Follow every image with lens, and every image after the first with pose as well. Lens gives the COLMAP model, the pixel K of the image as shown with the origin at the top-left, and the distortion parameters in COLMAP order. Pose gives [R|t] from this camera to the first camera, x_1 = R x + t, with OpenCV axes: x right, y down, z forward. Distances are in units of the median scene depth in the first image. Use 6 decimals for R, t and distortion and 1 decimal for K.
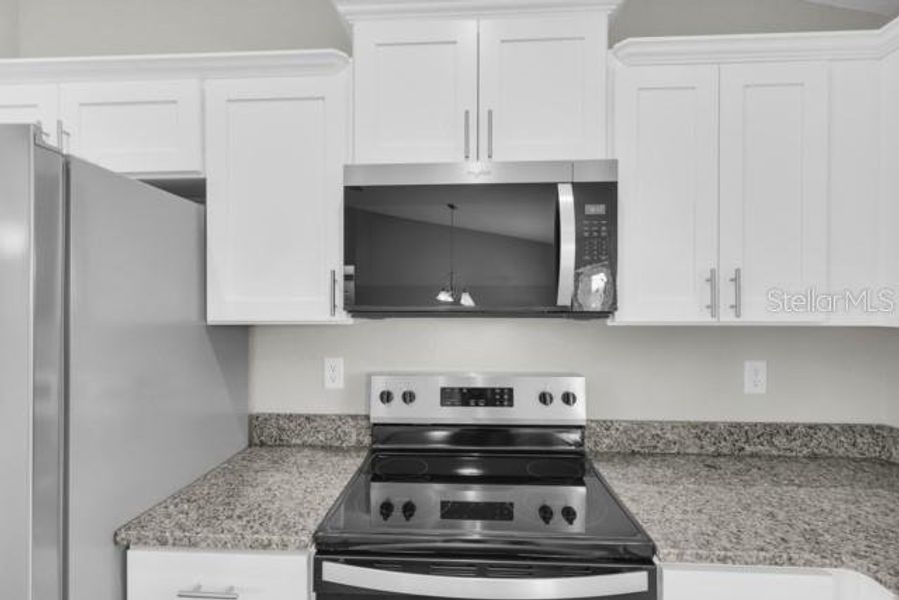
lens RADIAL K [[410.6, 0, 450.3], [0, 410.6, 312.6], [0, 0, 1]] dist [0.003816, 0.000495]
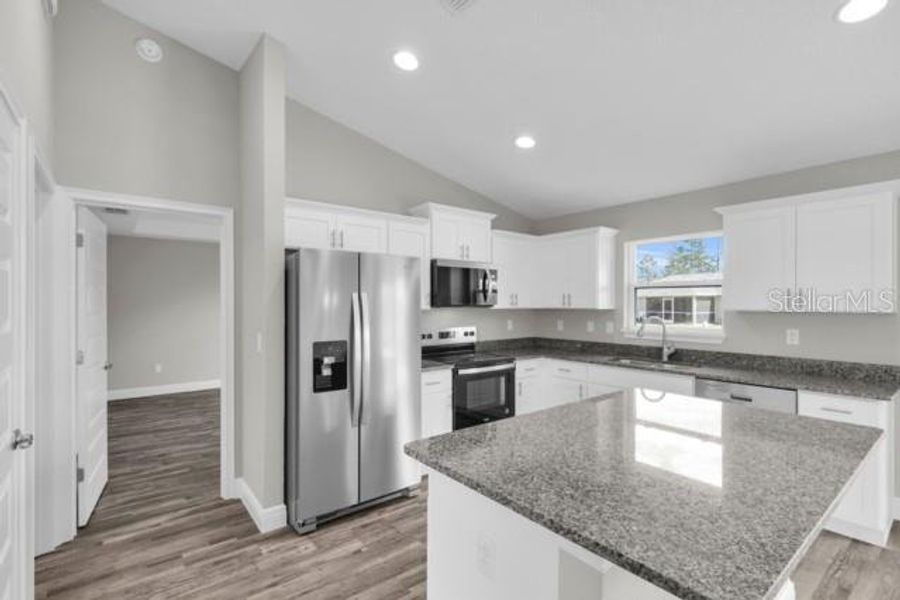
lens RADIAL K [[411.1, 0, 449.6], [0, 411.1, 303.2], [0, 0, 1]] dist [0.003816, 0.000495]
pose [[0.754298, 0.002032, 0.656529, -1.824744], [0.002175, 0.999982, -0.005594, 0.000057], [-0.656529, 0.005648, 0.754280, -1.178608]]
